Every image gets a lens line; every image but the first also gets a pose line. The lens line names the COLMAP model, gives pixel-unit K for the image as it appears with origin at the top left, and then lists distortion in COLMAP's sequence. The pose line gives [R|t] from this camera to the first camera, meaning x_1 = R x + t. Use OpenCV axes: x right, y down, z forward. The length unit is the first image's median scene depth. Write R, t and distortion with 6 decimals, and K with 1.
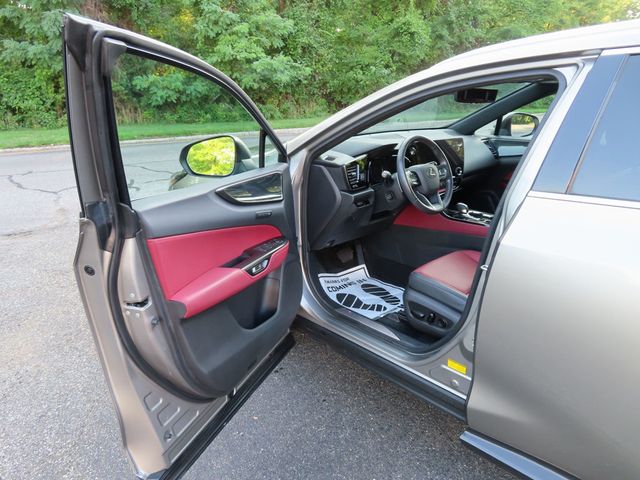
lens RADIAL K [[444.4, 0, 319.1], [0, 444.4, 242.9], [0, 0, 1]] dist [-0.020184, 0.007083]
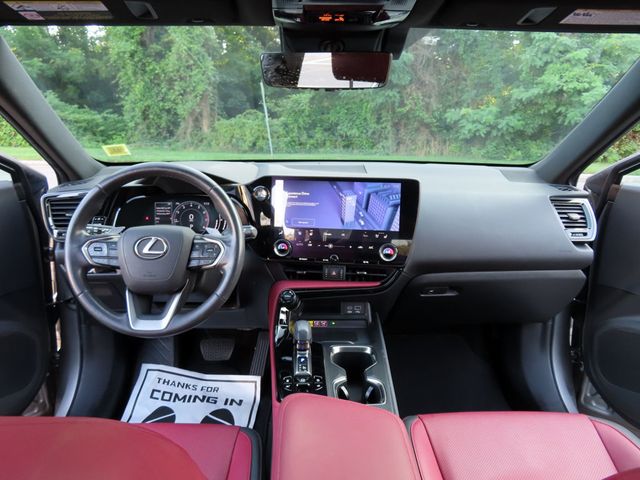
lens RADIAL K [[454.5, 0, 322.6], [0, 454.5, 239.8], [0, 0, 1]] dist [-0.005384, 0.002731]
pose [[0.748534, 0.183185, -0.637292, 0.077251], [-0.239060, 0.971003, -0.001682, -0.022290], [0.618504, 0.153610, 0.770621, 0.082121]]
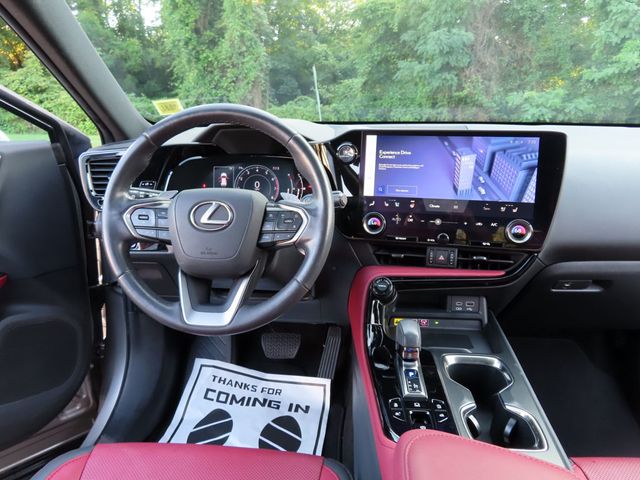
lens RADIAL K [[455.8, 0, 323.5], [0, 455.8, 239.6], [0, 0, 1]] dist [-0.001058, 0.007331]
pose [[0.676666, 0.211495, -0.705261, 0.063722], [-0.254759, 0.965946, 0.045240, -0.018995], [0.690812, 0.149059, 0.707503, 0.089694]]
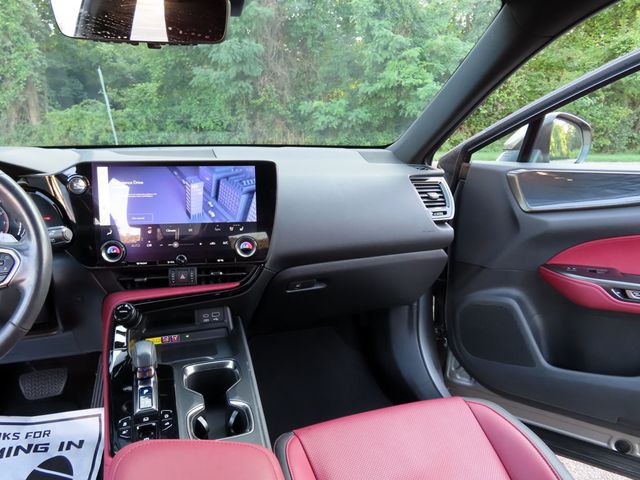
lens RADIAL K [[453.1, 0, 320.0], [0, 453.1, 240.0], [0, 0, 1]] dist [-0.002037, -0.003274]
pose [[0.910741, 0.130056, -0.391964, 0.073312], [-0.160134, 0.986074, -0.044890, -0.022674], [0.380667, 0.103650, 0.918885, 0.090246]]
